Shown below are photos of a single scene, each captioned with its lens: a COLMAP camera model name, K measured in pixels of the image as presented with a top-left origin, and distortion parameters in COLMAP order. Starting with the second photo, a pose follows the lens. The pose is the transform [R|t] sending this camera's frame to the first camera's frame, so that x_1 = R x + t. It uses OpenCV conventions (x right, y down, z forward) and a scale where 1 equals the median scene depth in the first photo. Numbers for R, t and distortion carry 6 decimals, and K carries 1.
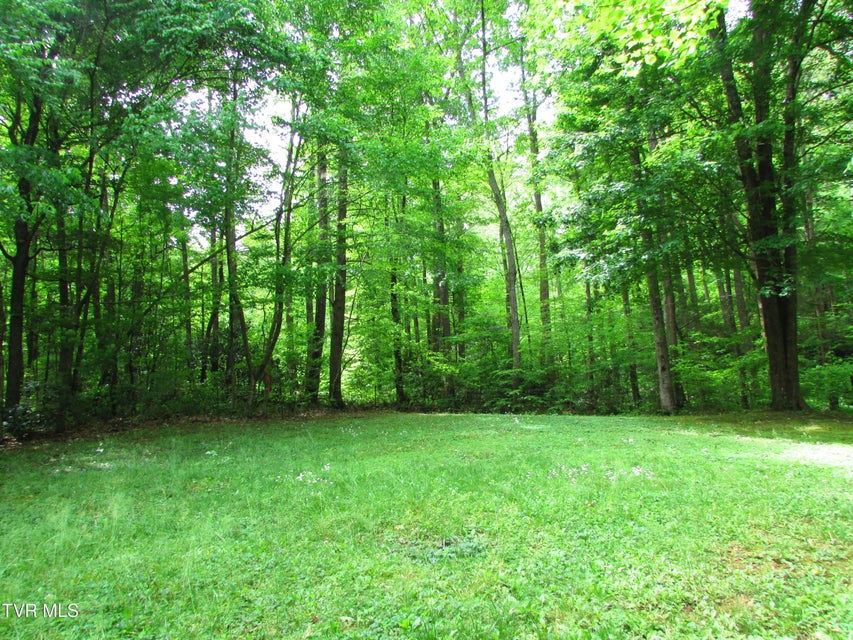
lens RADIAL K [[605.9, 0, 426.2], [0, 605.9, 321.3], [0, 0, 1]] dist [-0.038830, 0.021403]
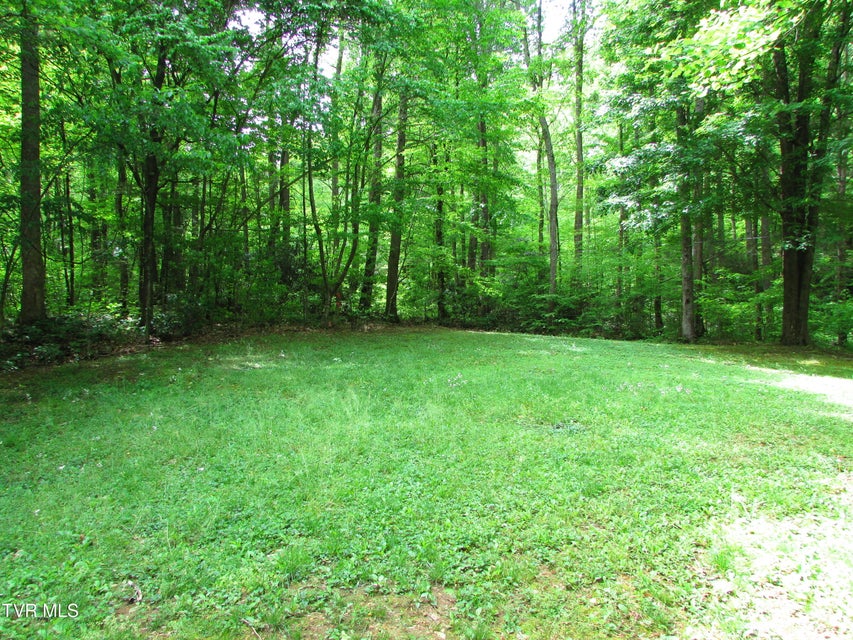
lens RADIAL K [[605.9, 0, 426.7], [0, 605.9, 318.8], [0, 0, 1]] dist [-0.038830, 0.021403]
pose [[0.998700, 0.046207, -0.021528, -0.061045], [-0.042686, 0.988901, 0.142309, -0.026613], [0.027865, -0.141205, 0.989588, -0.115647]]
